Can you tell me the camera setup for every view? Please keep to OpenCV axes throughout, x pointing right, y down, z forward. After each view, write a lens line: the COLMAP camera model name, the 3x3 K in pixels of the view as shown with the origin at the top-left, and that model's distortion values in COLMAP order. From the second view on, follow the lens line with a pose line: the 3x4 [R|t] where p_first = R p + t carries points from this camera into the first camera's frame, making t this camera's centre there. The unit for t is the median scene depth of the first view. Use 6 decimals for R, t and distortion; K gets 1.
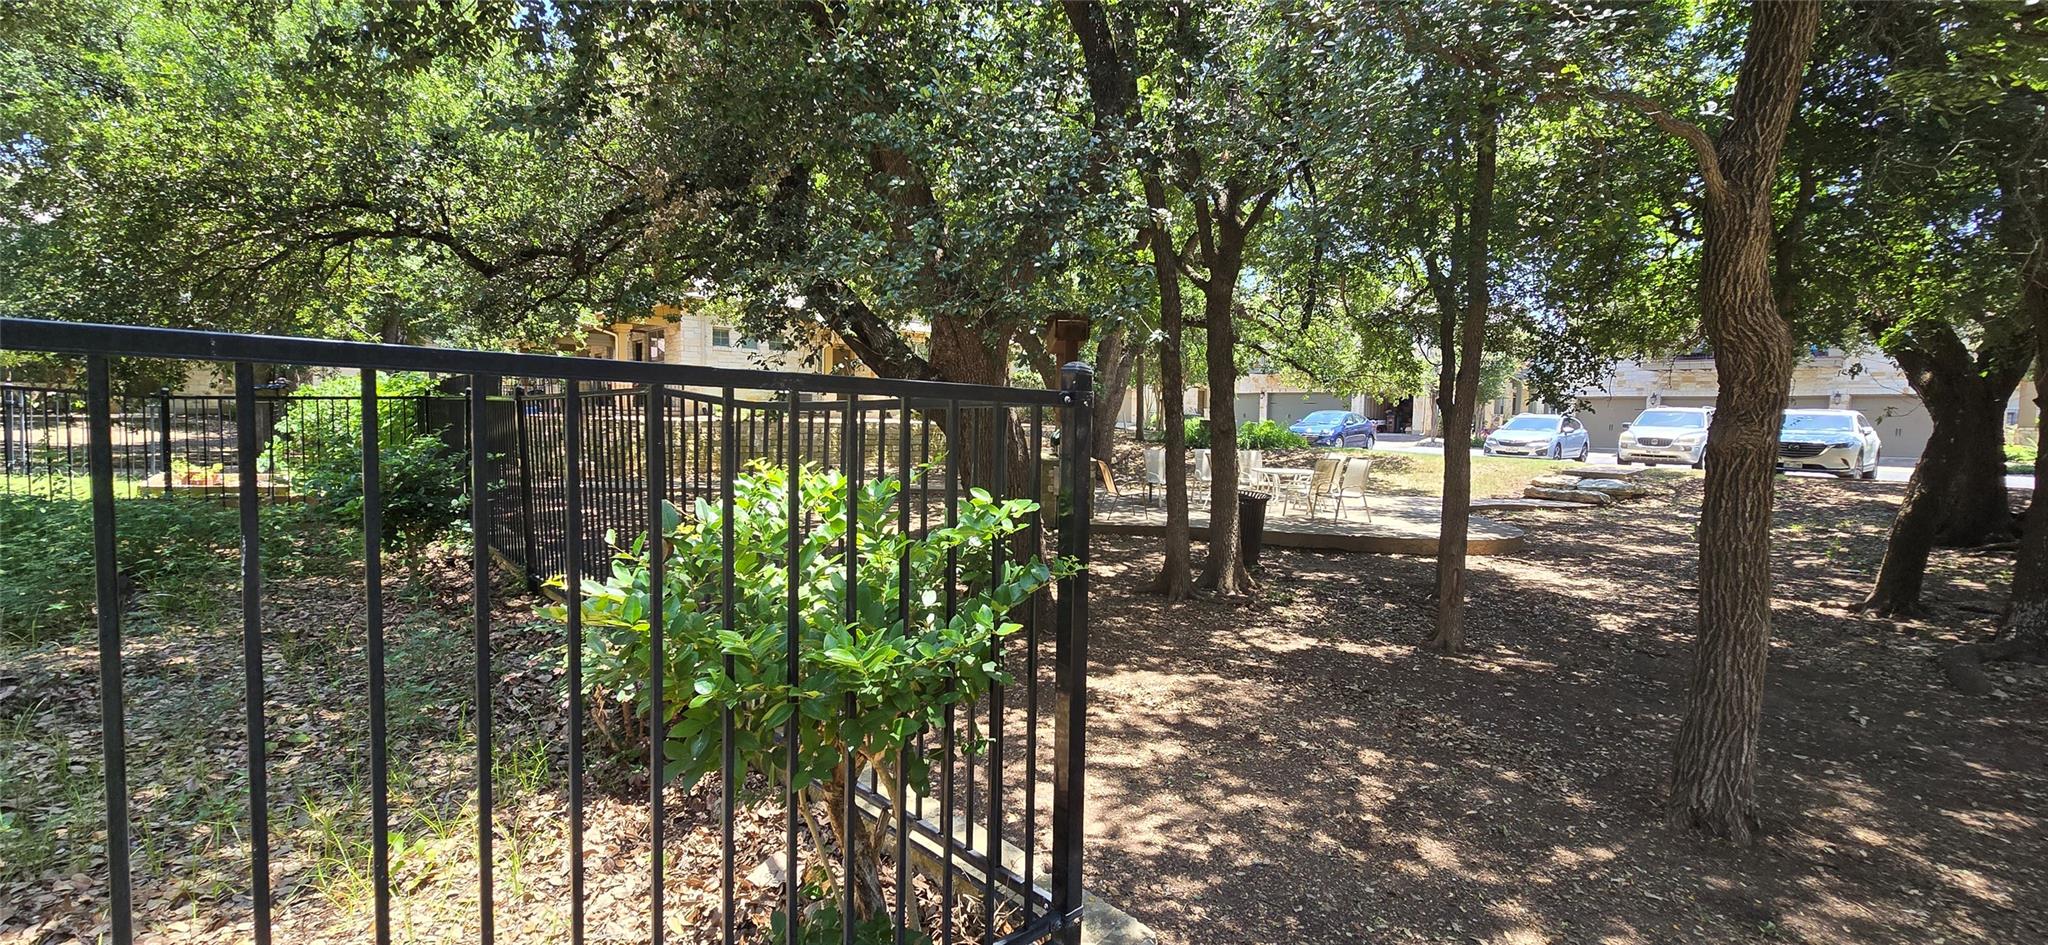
lens RADIAL K [[835.4, 0, 1027.2], [0, 835.4, 467.3], [0, 0, 1]] dist [-0.003394, 0.000038]
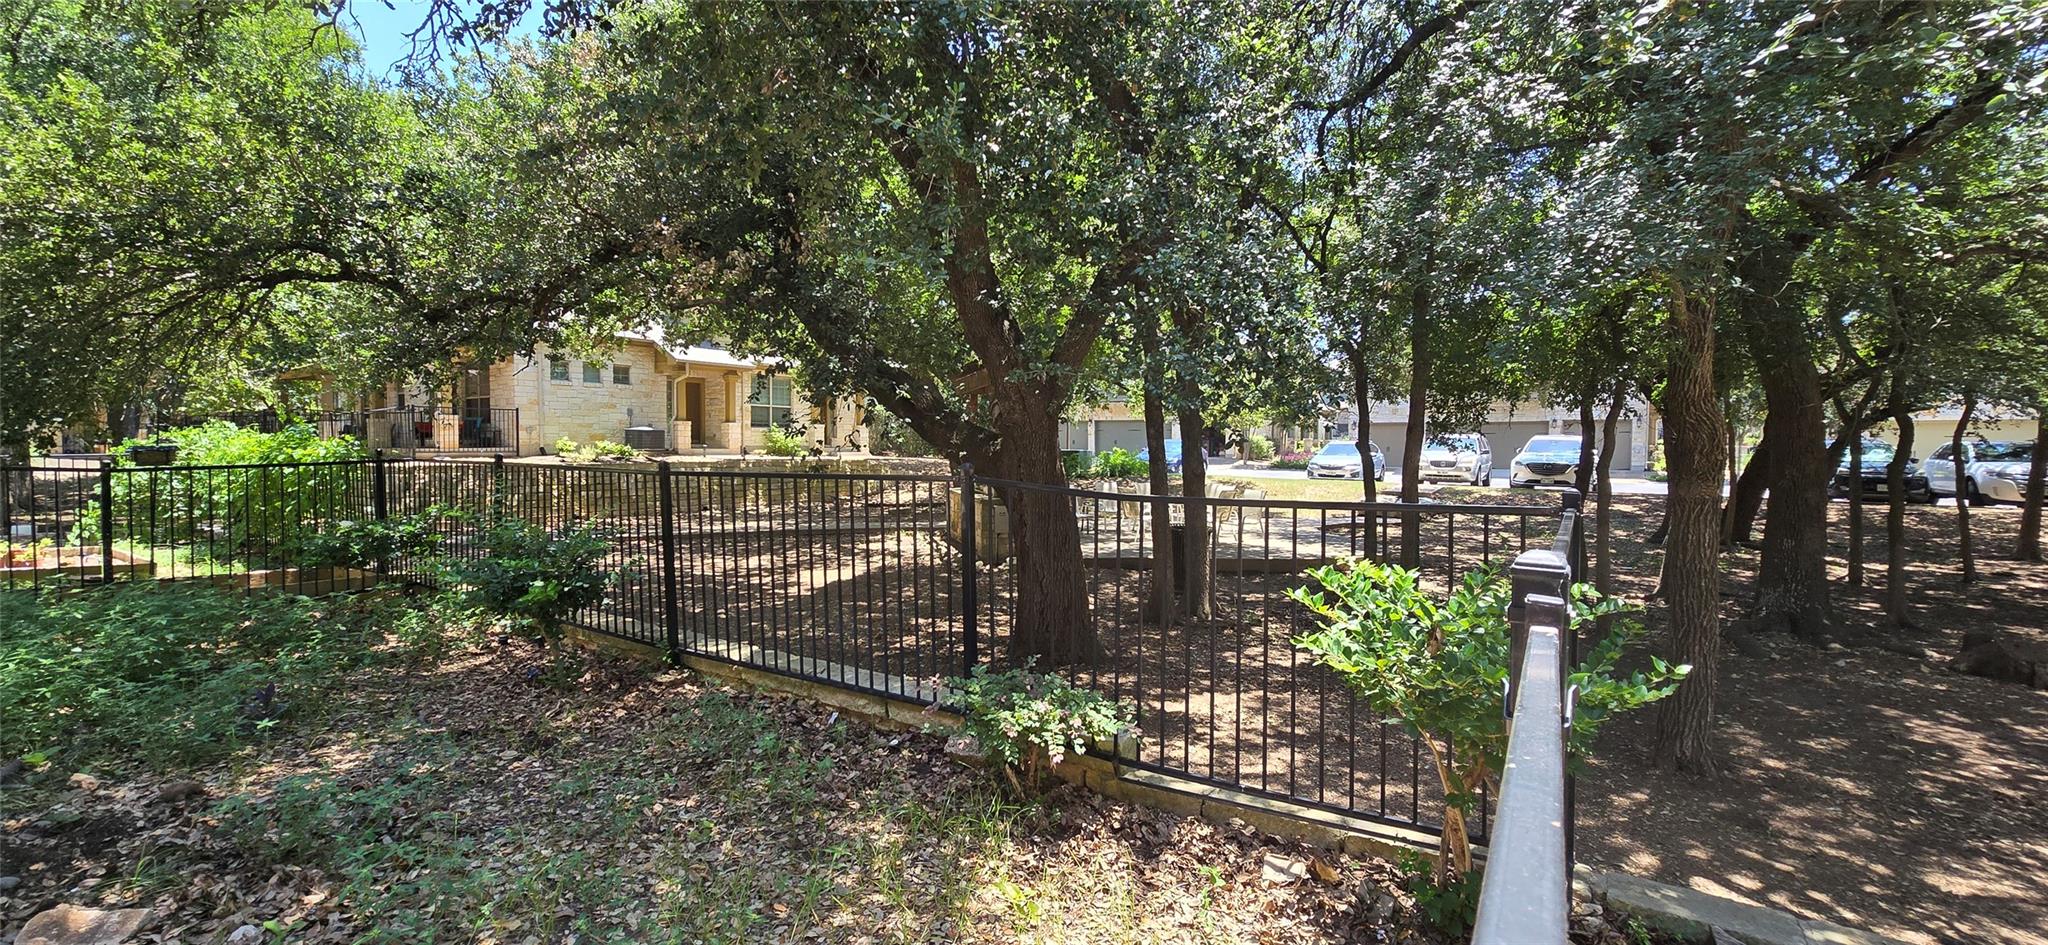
lens RADIAL K [[835.4, 0, 1027.2], [0, 835.4, 467.3], [0, 0, 1]] dist [-0.003394, 0.000038]
pose [[0.971103, -0.022712, 0.237578, -0.324453], [0.029489, 0.999252, -0.025010, -0.039766], [-0.236832, 0.031293, 0.971047, -0.061103]]
